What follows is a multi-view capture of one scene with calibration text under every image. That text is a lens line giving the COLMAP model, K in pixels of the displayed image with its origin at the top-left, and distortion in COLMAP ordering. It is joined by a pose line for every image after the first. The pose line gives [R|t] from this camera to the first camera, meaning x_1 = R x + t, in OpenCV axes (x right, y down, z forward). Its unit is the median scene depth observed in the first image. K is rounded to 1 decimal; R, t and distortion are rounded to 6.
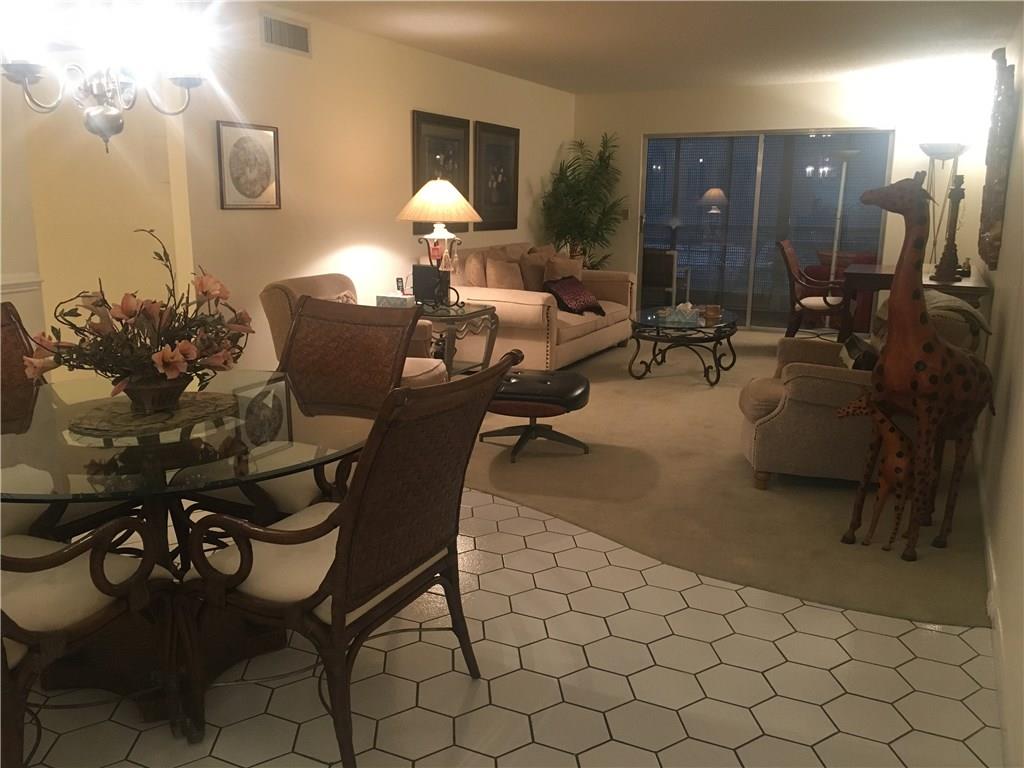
lens RADIAL K [[870.8, 0, 512.4], [0, 870.8, 386.1], [0, 0, 1]] dist [0.078449, -0.101142]
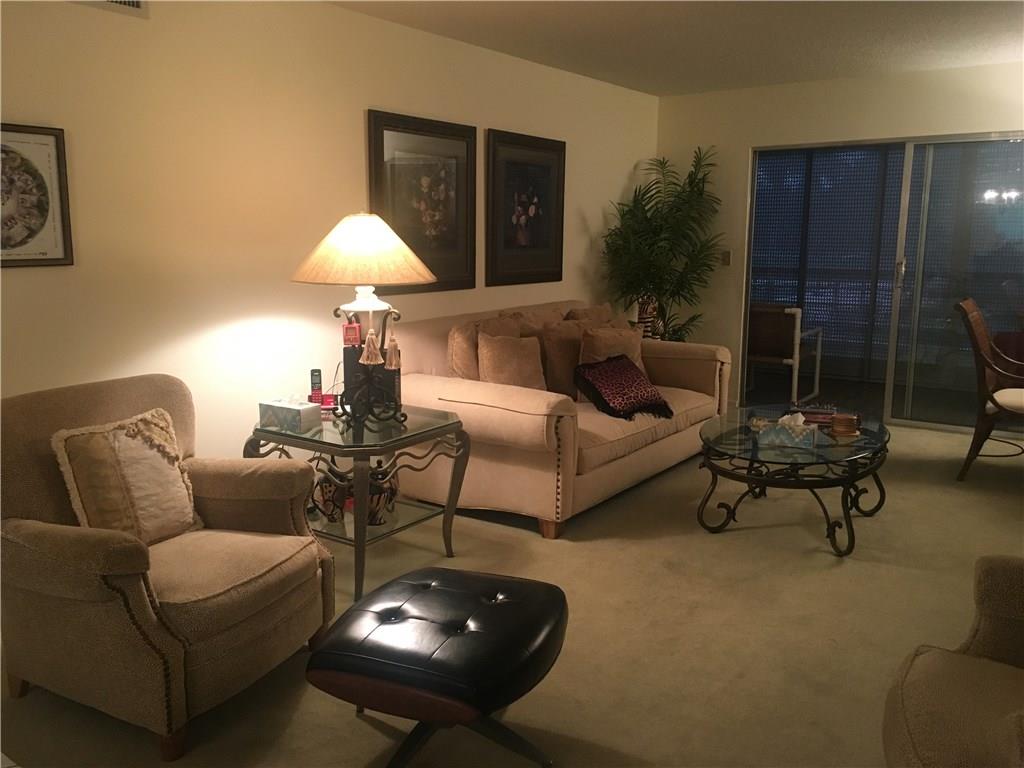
lens RADIAL K [[870.8, 0, 509.4], [0, 870.8, 384.1], [0, 0, 1]] dist [0.078449, -0.101142]
pose [[0.986988, 0.019397, -0.159619, 0.112469], [-0.025620, 0.998986, -0.037026, -0.097626], [0.158739, 0.040634, 0.986484, 0.420083]]
